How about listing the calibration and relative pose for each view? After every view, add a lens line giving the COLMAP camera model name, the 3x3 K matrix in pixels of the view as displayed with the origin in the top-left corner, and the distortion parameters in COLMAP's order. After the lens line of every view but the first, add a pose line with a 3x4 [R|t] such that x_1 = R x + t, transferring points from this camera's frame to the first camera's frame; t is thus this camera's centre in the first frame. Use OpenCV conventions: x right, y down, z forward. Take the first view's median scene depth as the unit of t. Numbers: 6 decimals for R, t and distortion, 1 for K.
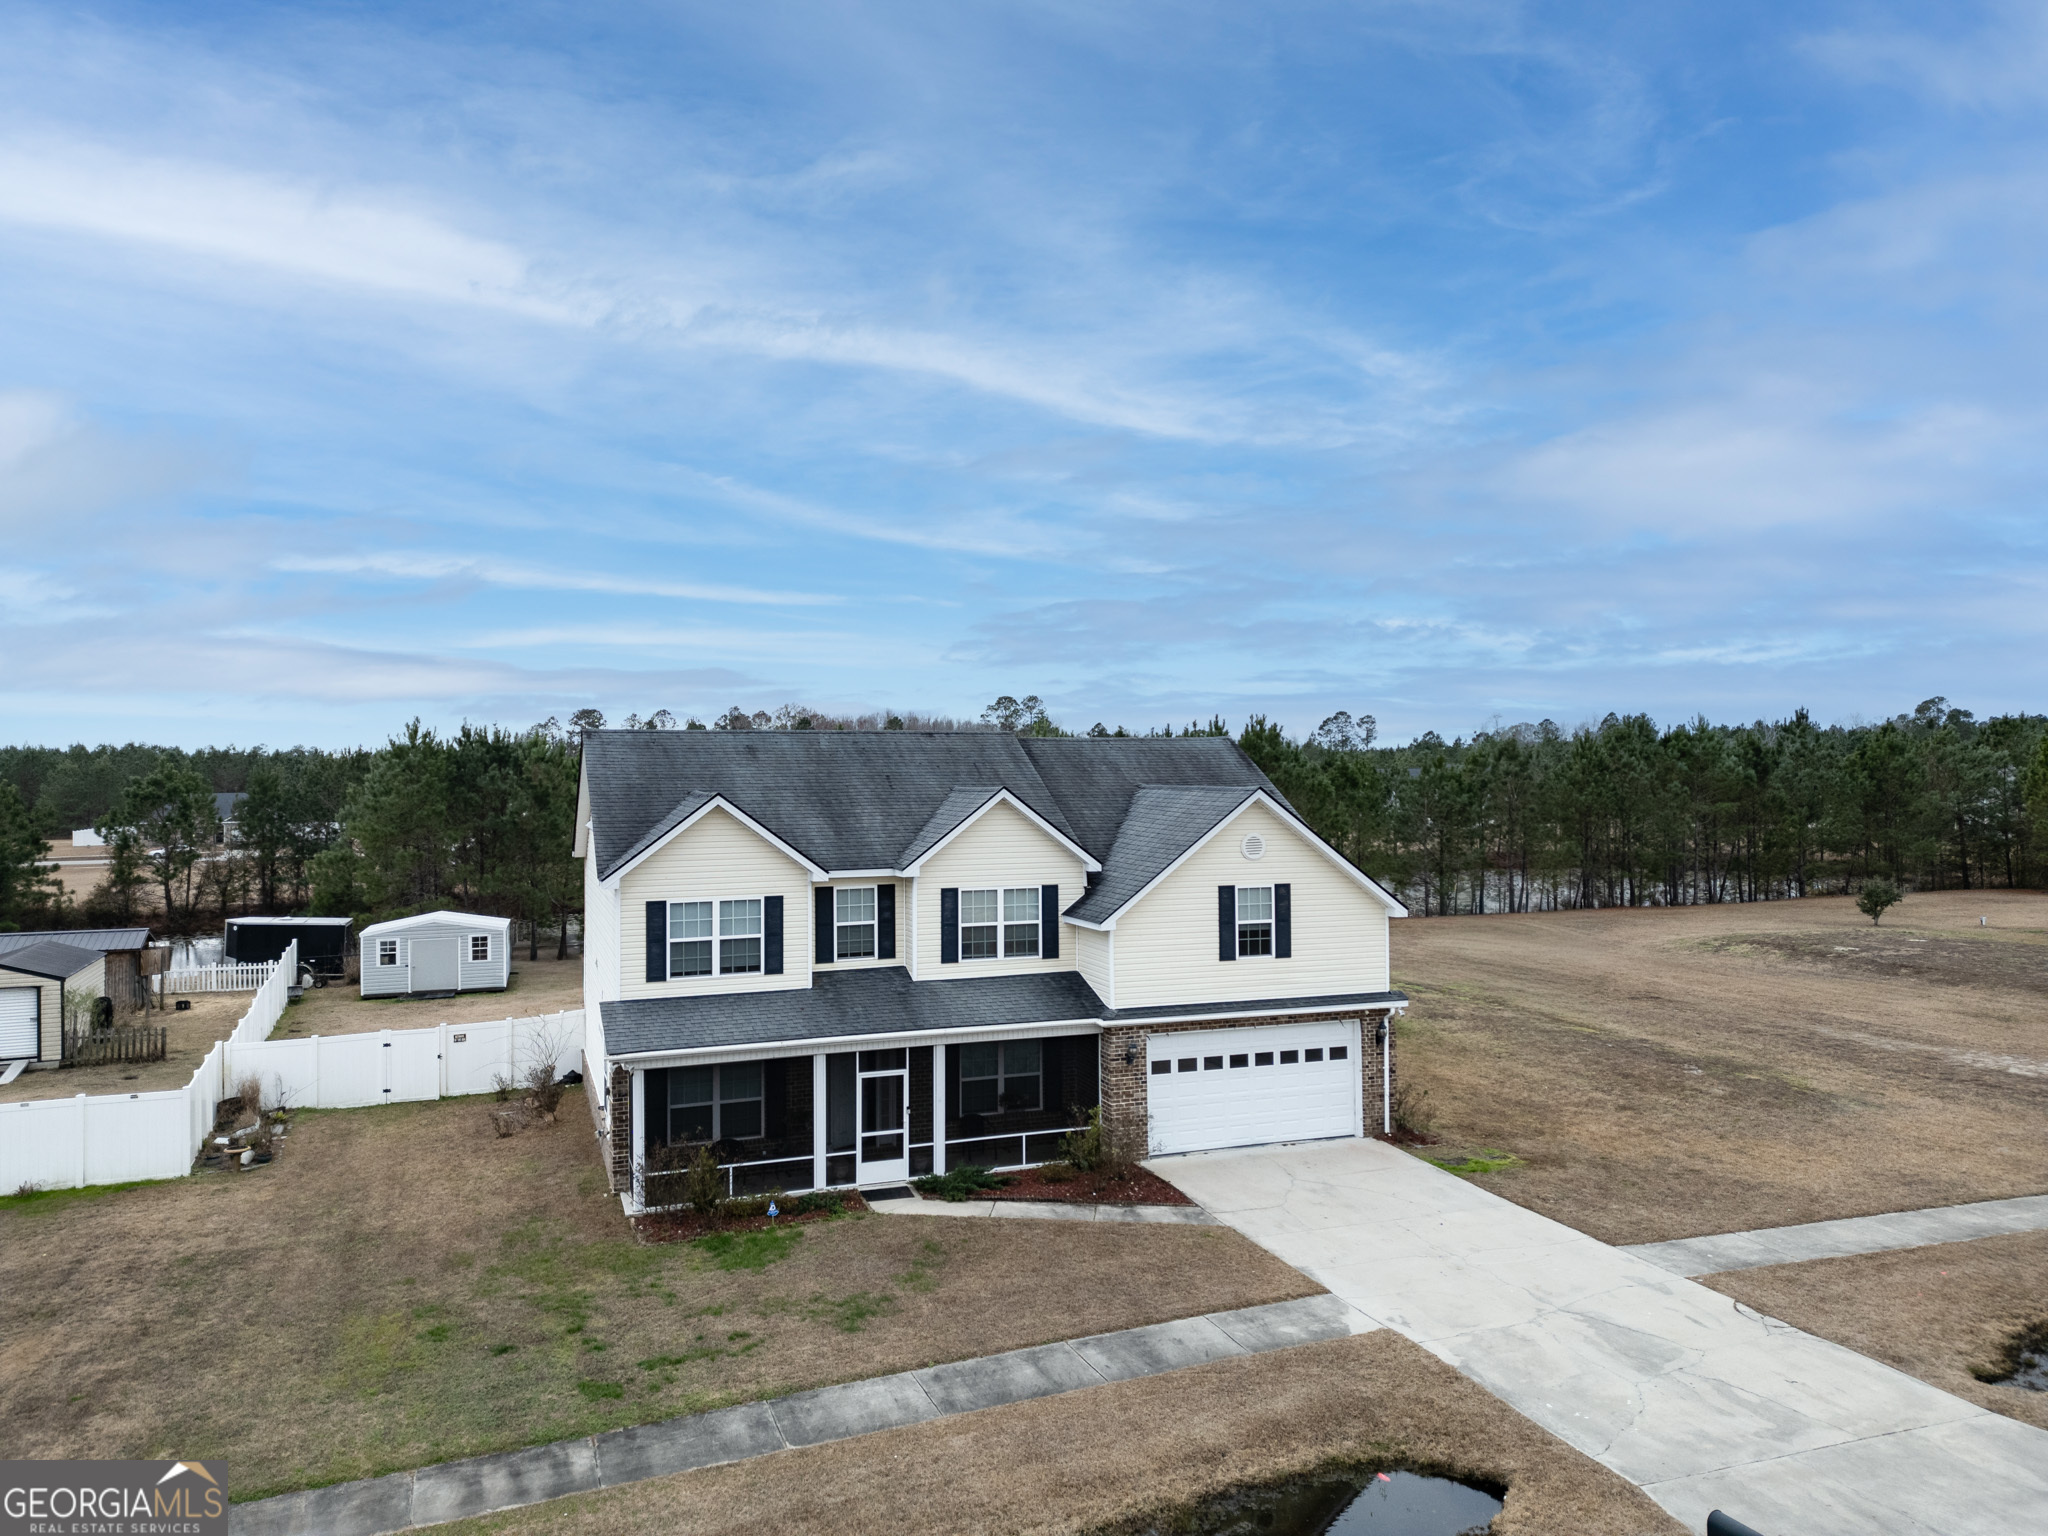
lens RADIAL K [[1423.9, 0, 1022.2], [0, 1423.9, 754.5], [0, 0, 1]] dist [0.081379, -0.074634]
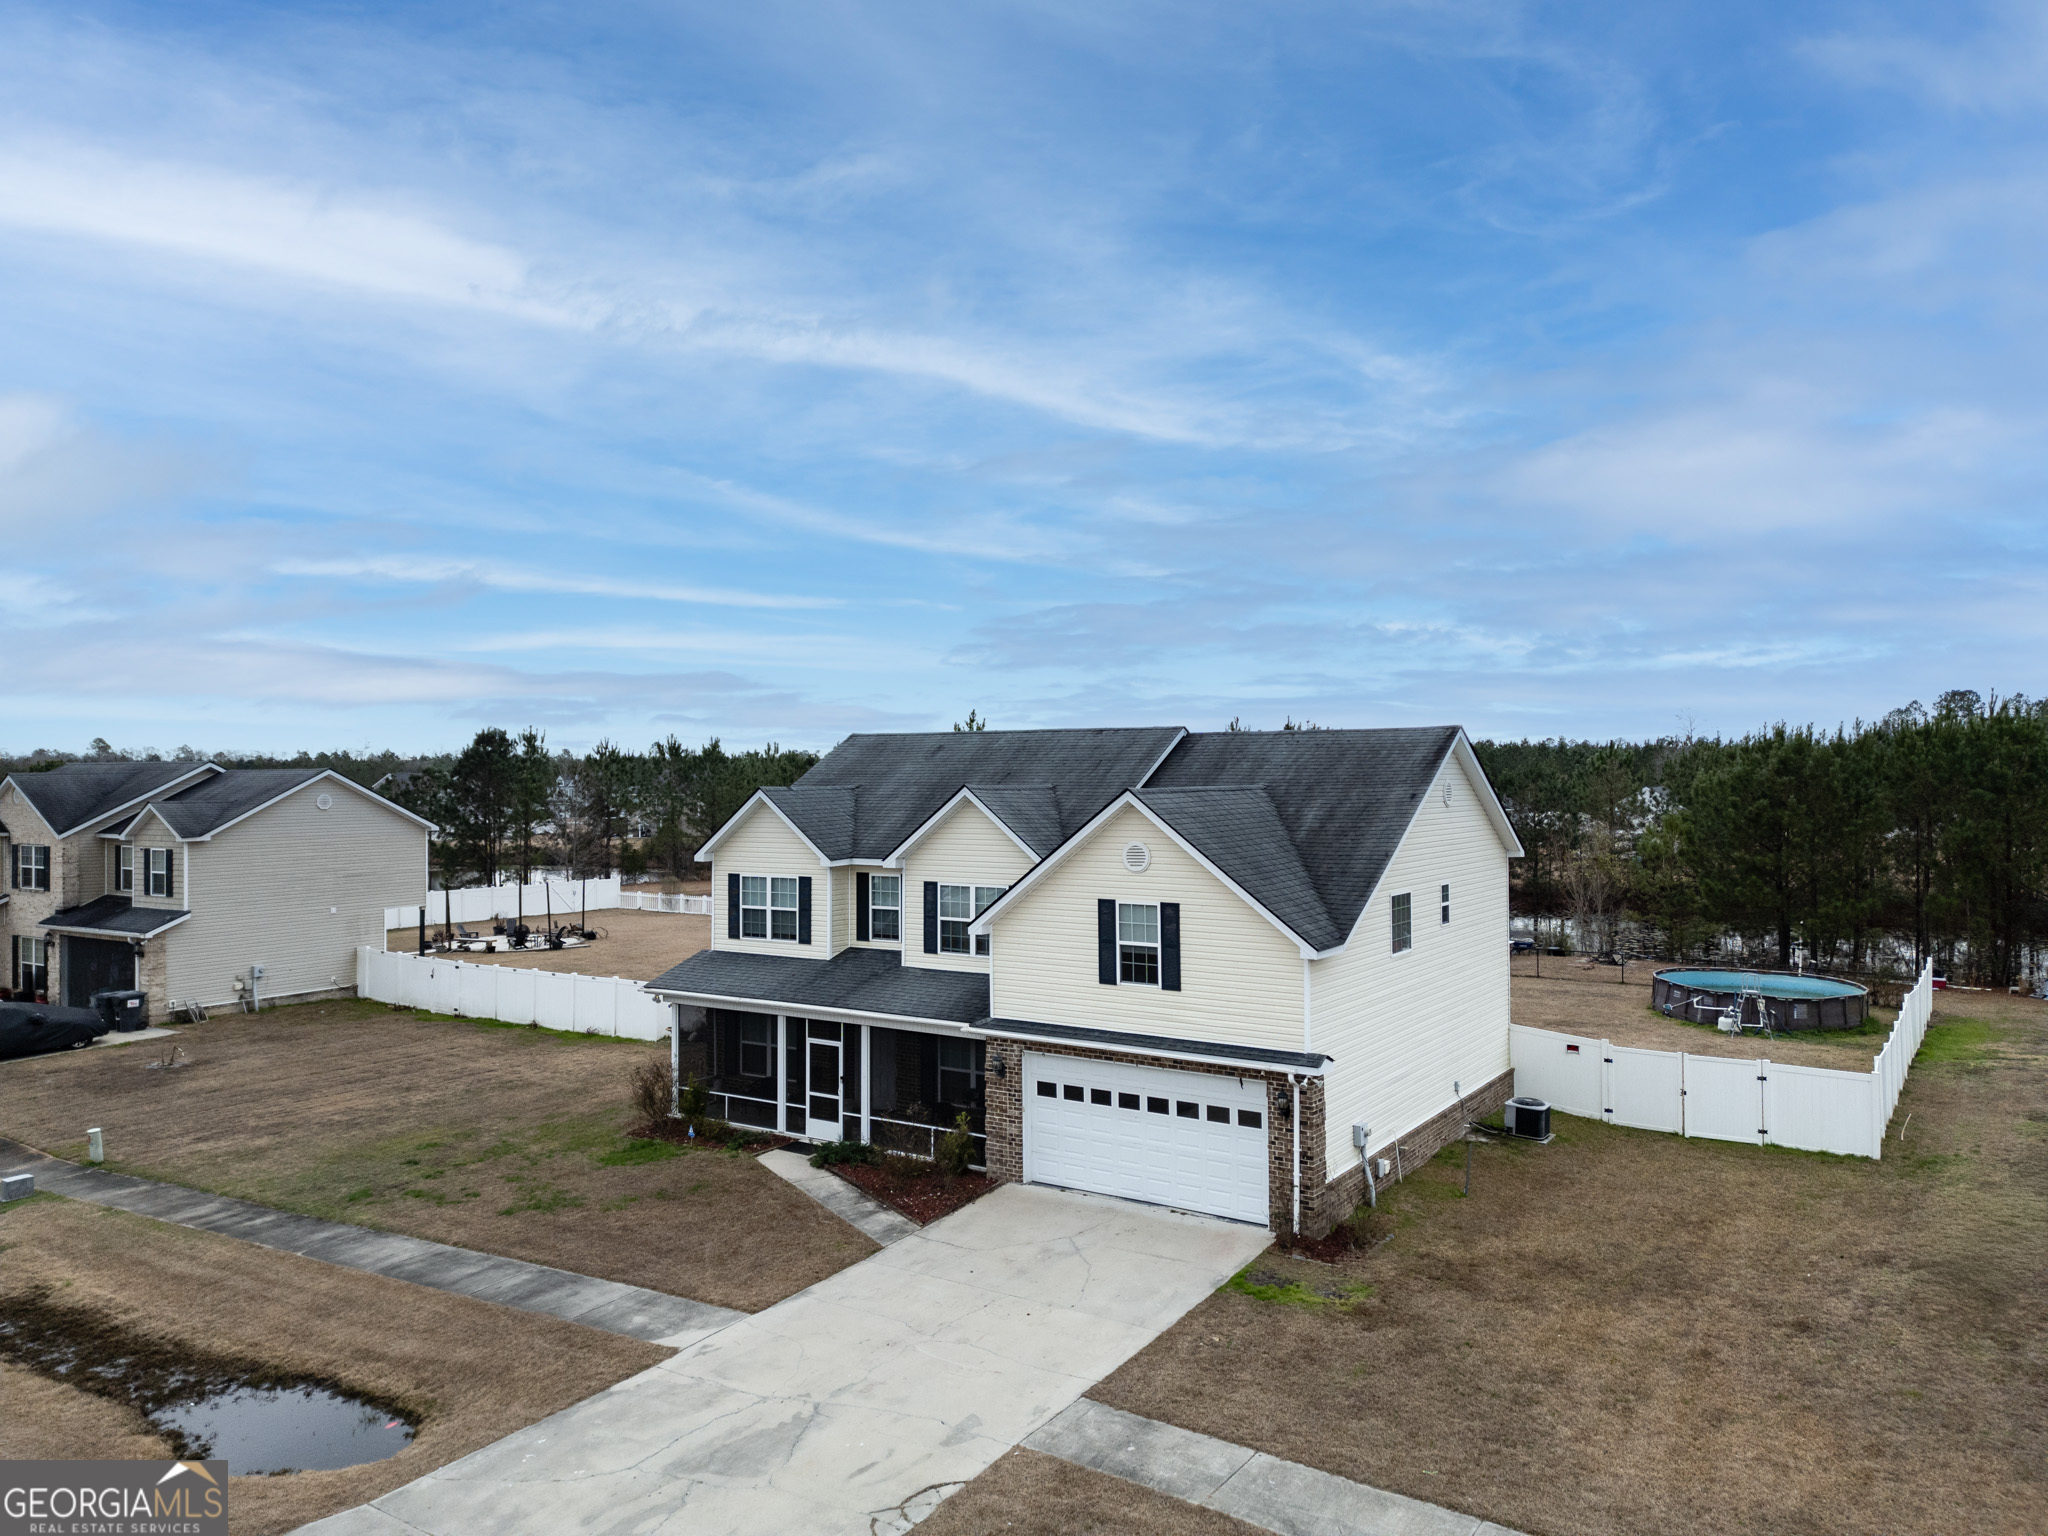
lens RADIAL K [[1423.9, 0, 1022.2], [0, 1423.9, 754.5], [0, 0, 1]] dist [0.081379, -0.074634]
pose [[0.593859, -0.006013, -0.804547, 0.863586], [0.010257, 0.999947, 0.000097, 0.001446], [0.804504, -0.008310, 0.593889, 0.453851]]
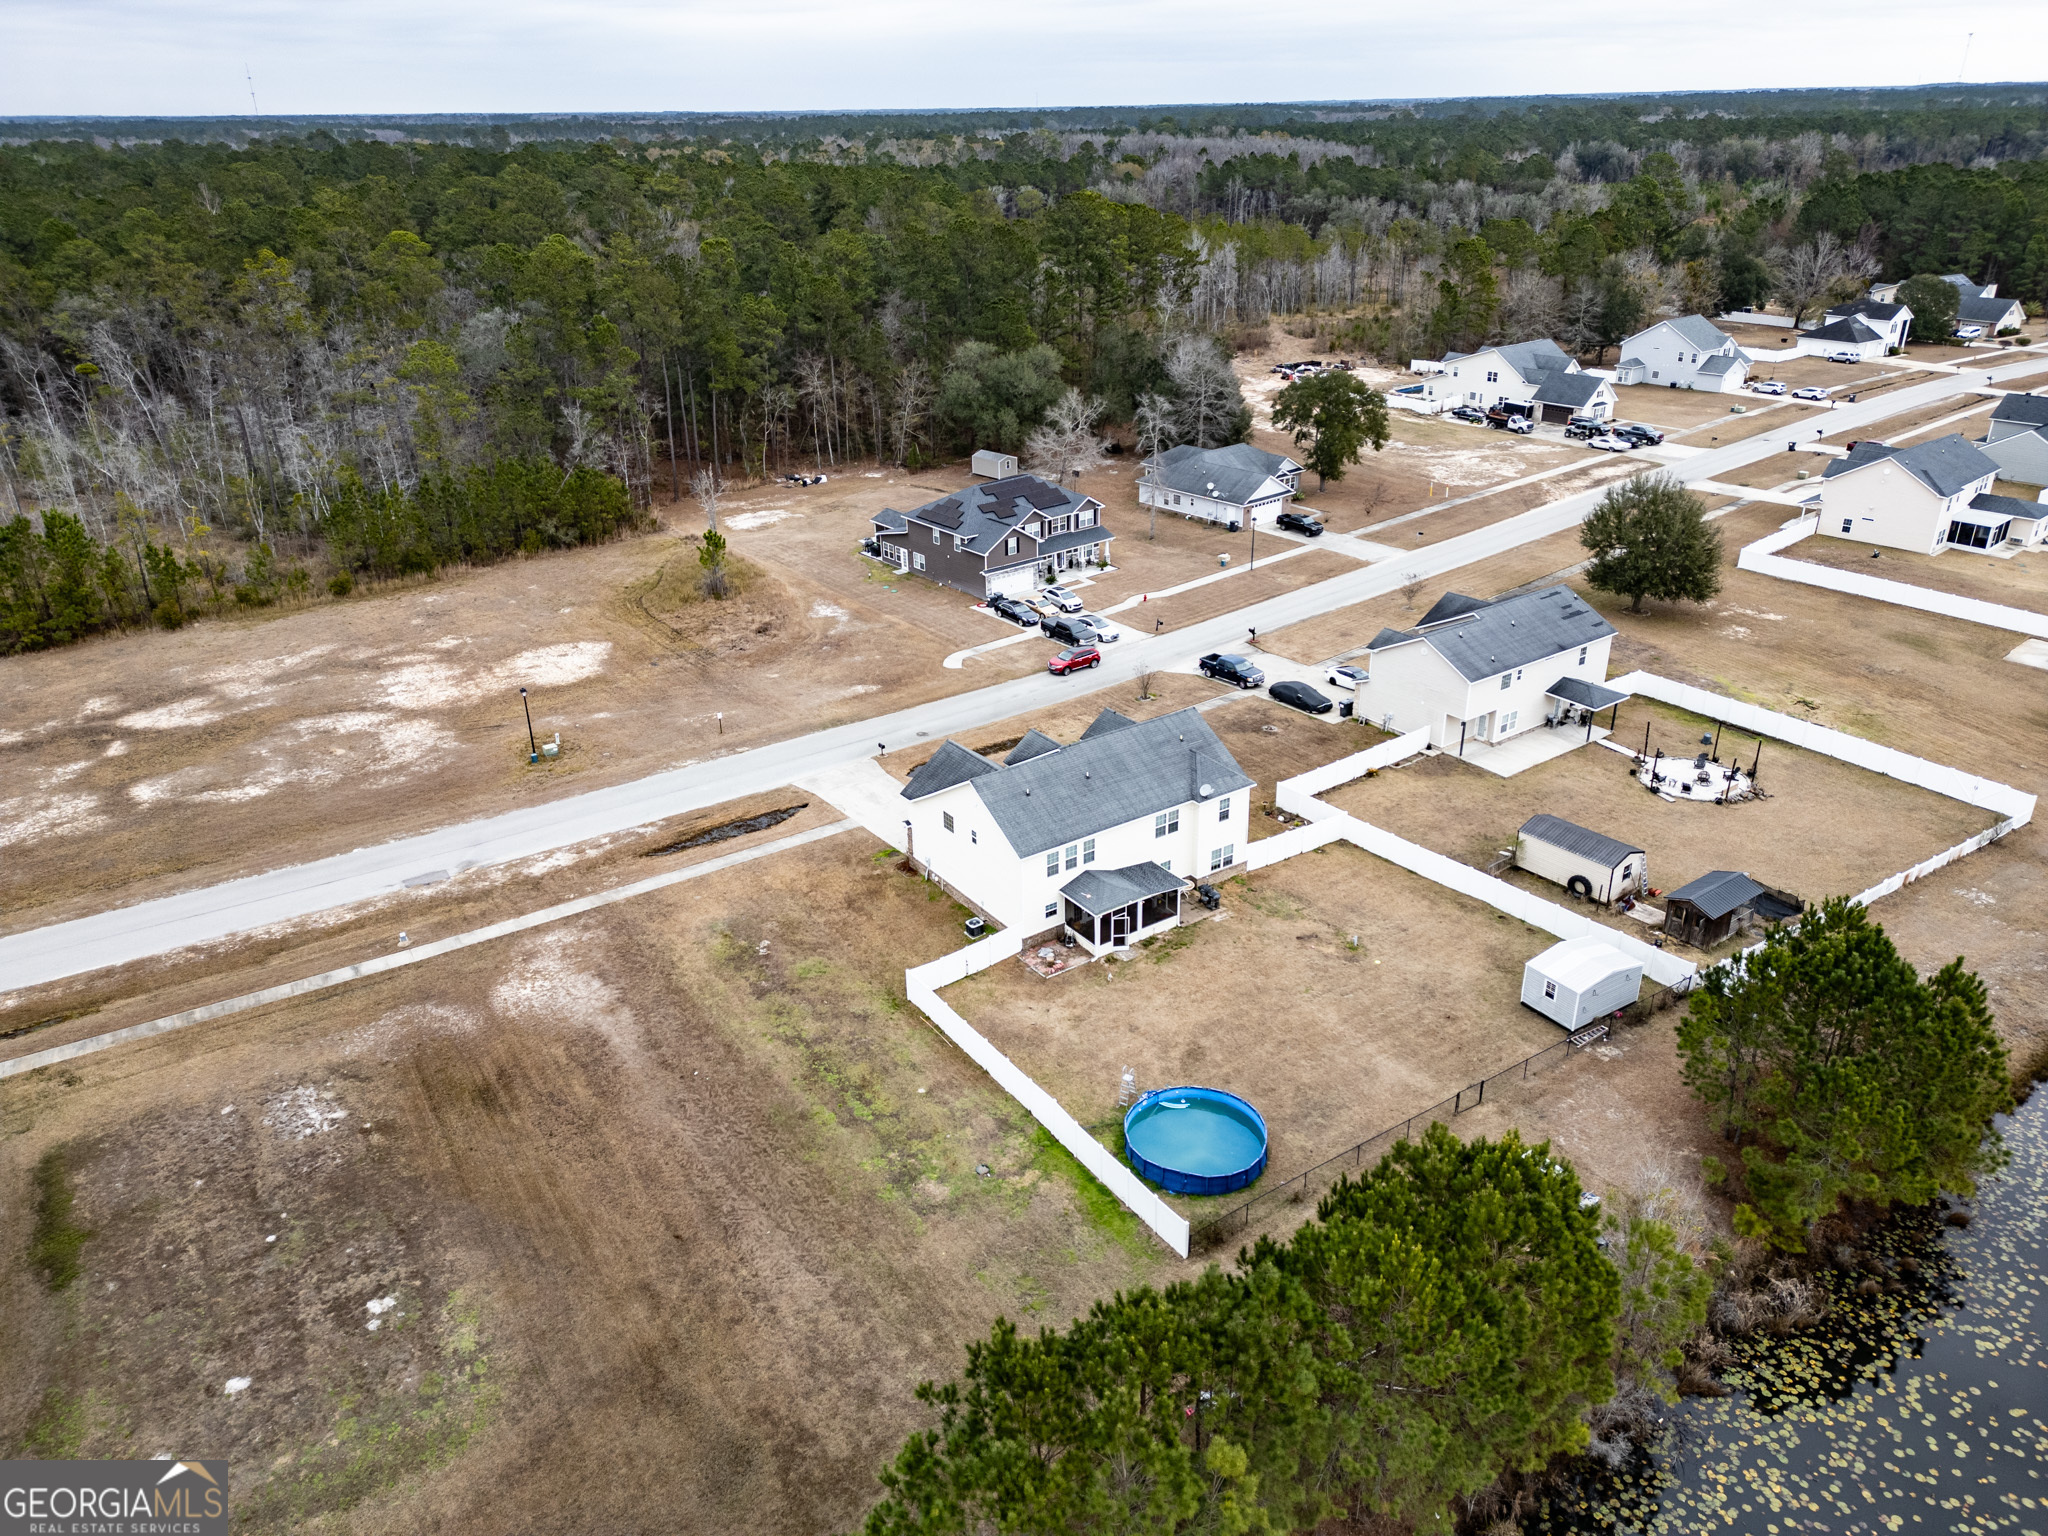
lens RADIAL K [[1411.3, 0, 1024.0], [0, 1411.3, 768.0], [0, 0, 1]] dist [0.155067, -0.273489]
pose [[-0.965681, 0.129328, -0.225245, 0.710091], [0.026399, 0.911599, 0.410231, -1.162413], [0.258387, 0.390206, -0.883728, 3.800860]]
